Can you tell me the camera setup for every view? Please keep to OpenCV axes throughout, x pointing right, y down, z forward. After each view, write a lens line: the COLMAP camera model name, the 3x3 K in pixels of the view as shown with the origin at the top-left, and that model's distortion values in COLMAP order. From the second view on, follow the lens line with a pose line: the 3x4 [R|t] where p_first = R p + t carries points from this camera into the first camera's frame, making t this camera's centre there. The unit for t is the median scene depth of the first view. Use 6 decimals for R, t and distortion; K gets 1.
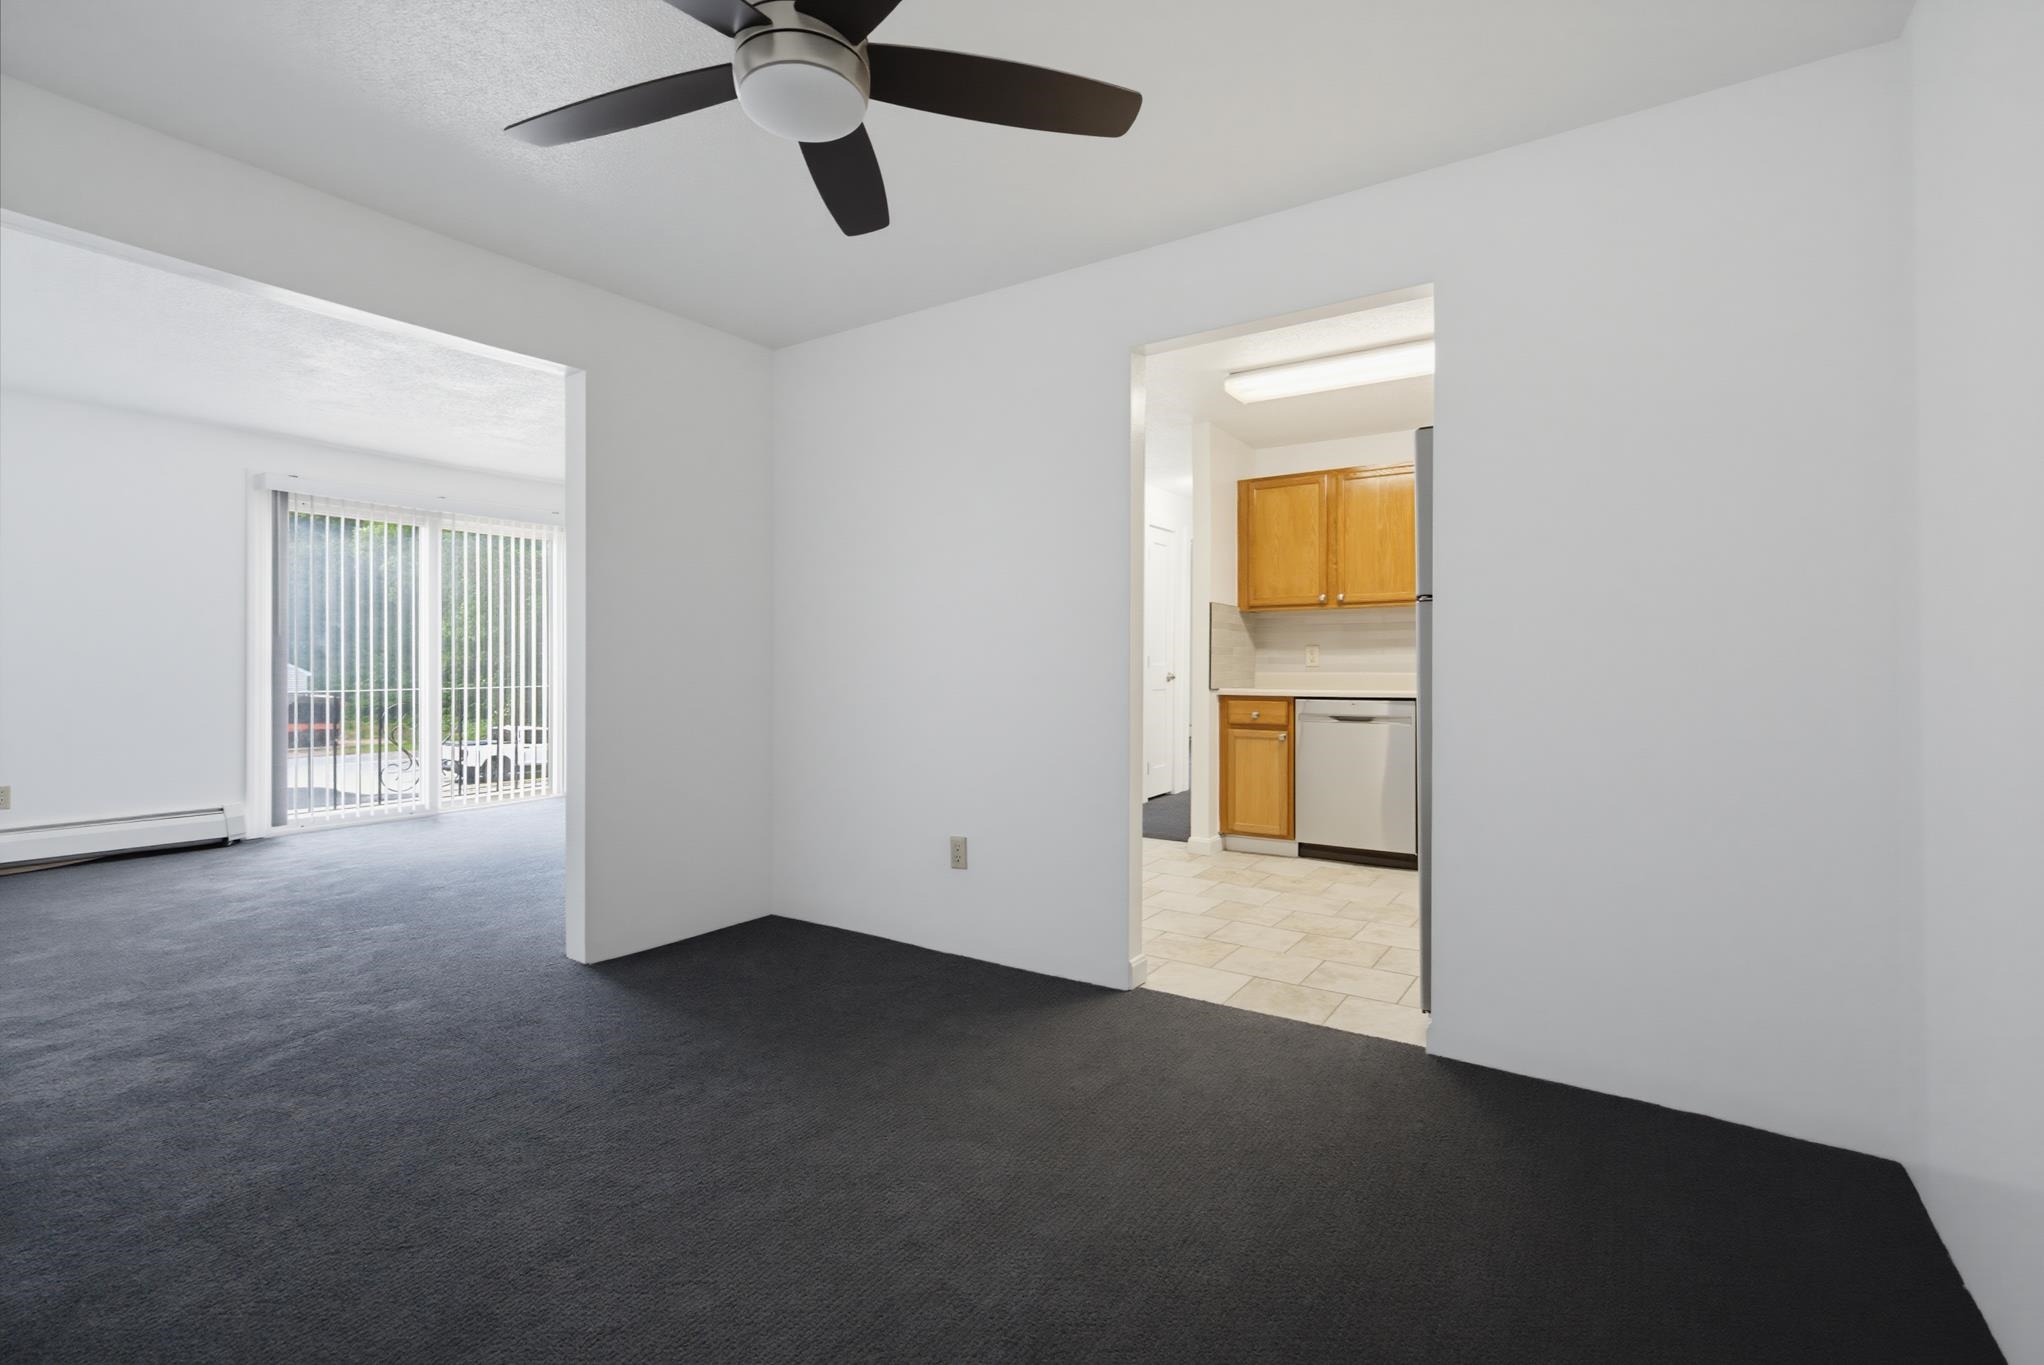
lens RADIAL K [[924.5, 0, 1036.6], [0, 924.5, 675.9], [0, 0, 1]] dist [0.002191, -0.000694]
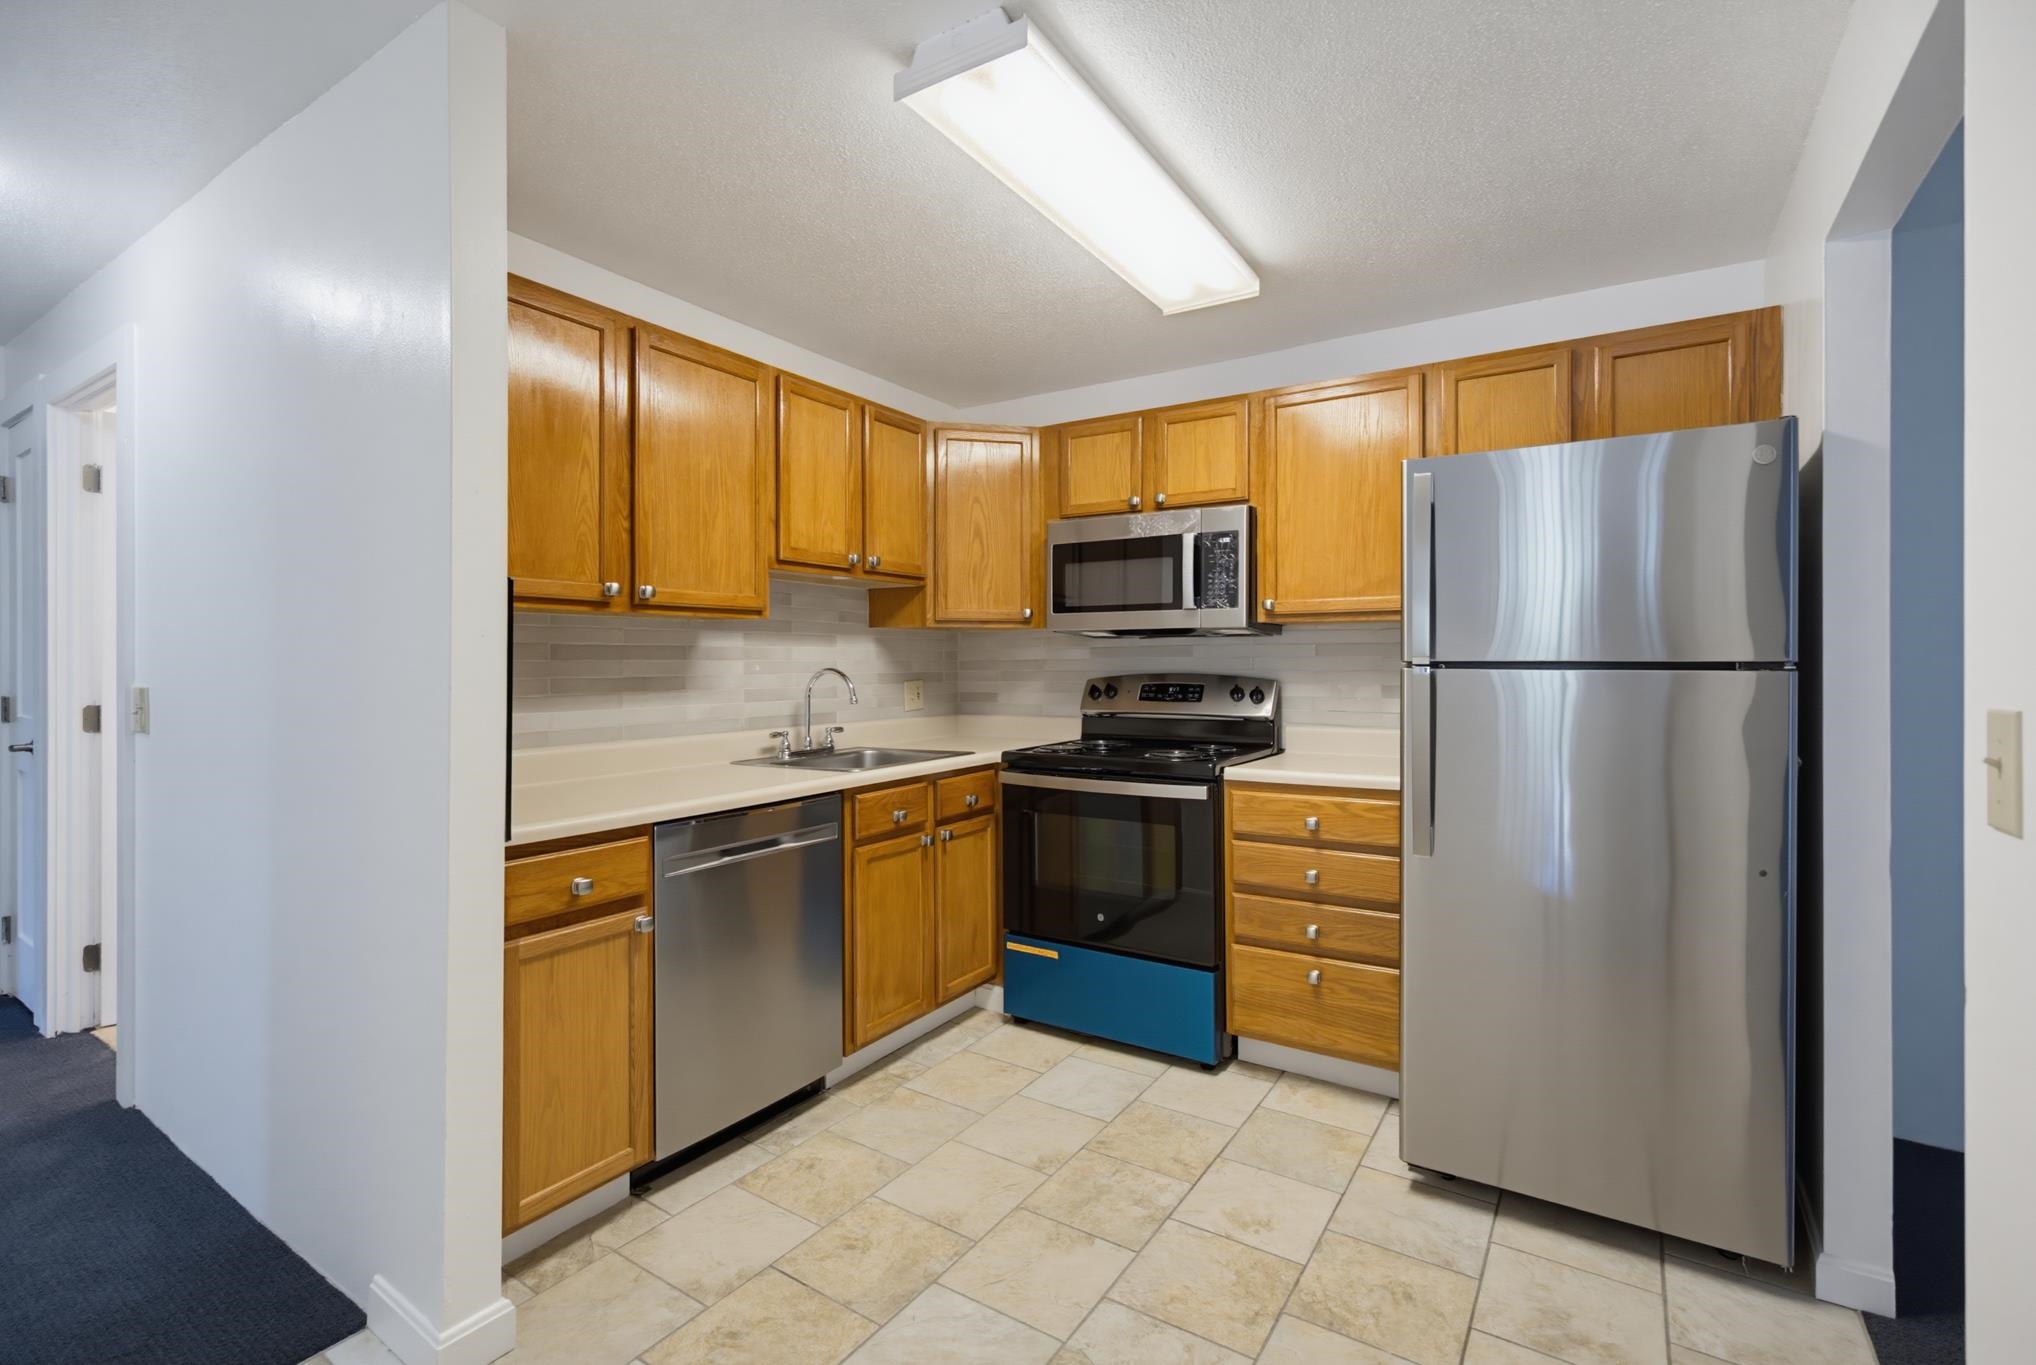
lens RADIAL K [[920.9, 0, 1017.4], [0, 920.9, 663.0], [0, 0, 1]] dist [0.002191, -0.000694]
pose [[0.005956, 0.003328, 0.999977, -0.136860], [0.009855, 0.999946, -0.003386, -0.044985], [-0.999934, 0.009875, 0.005923, 0.803318]]
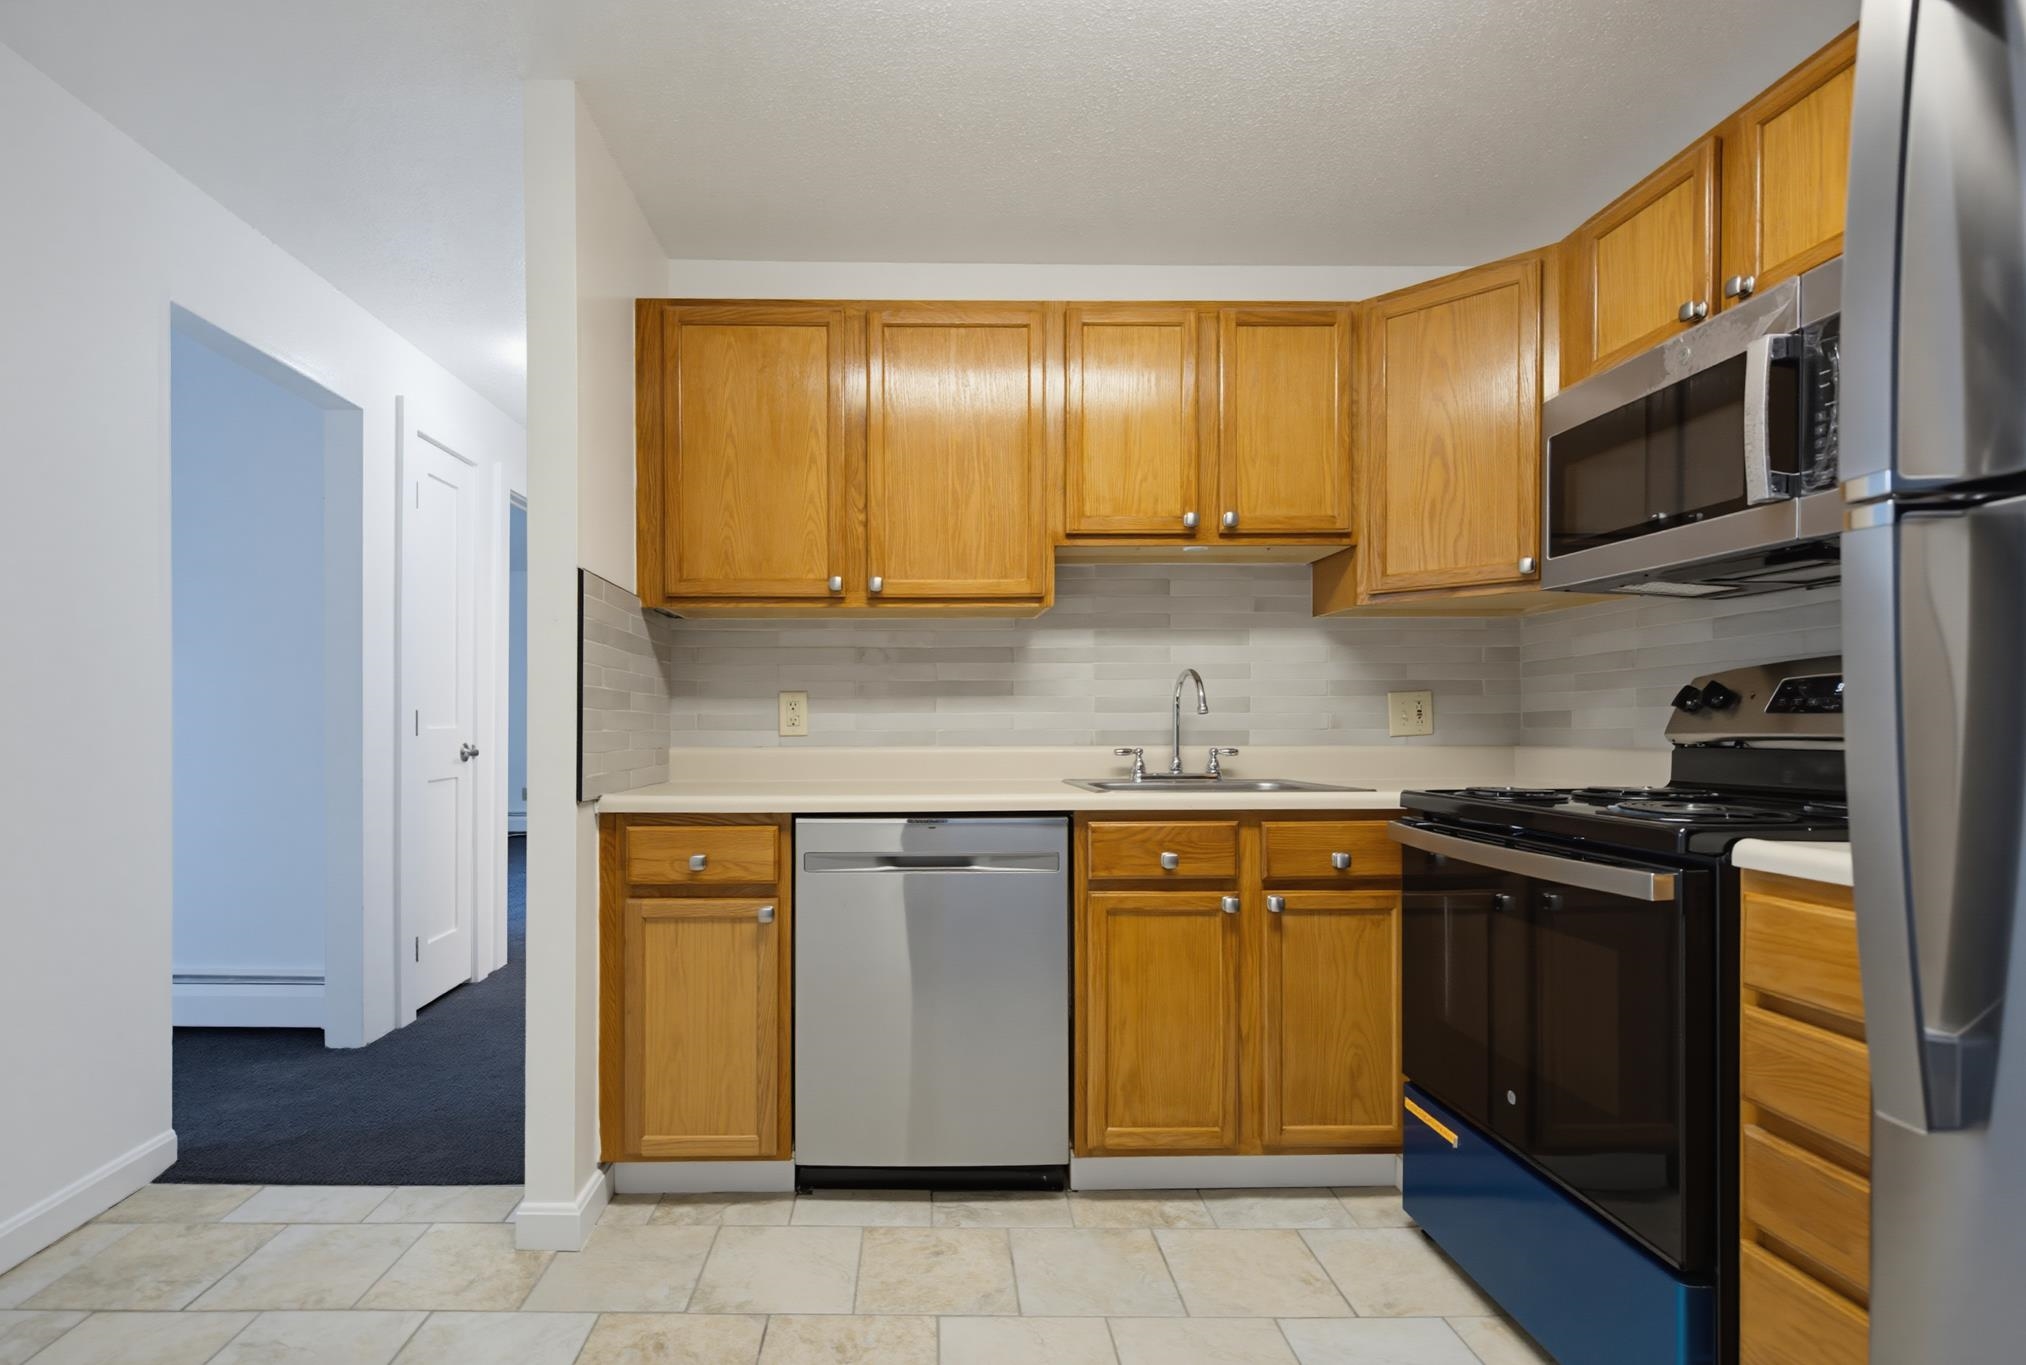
lens RADIAL K [[977.7, 0, 921.8], [0, 977.7, 727.9], [0, 0, 1]] dist [0.005792, -0.003184]
pose [[0.840534, -0.000761, 0.541759, 0.088834], [0.003267, 0.999988, -0.003664, -0.013058], [-0.541749, 0.004850, 0.840526, 0.584633]]
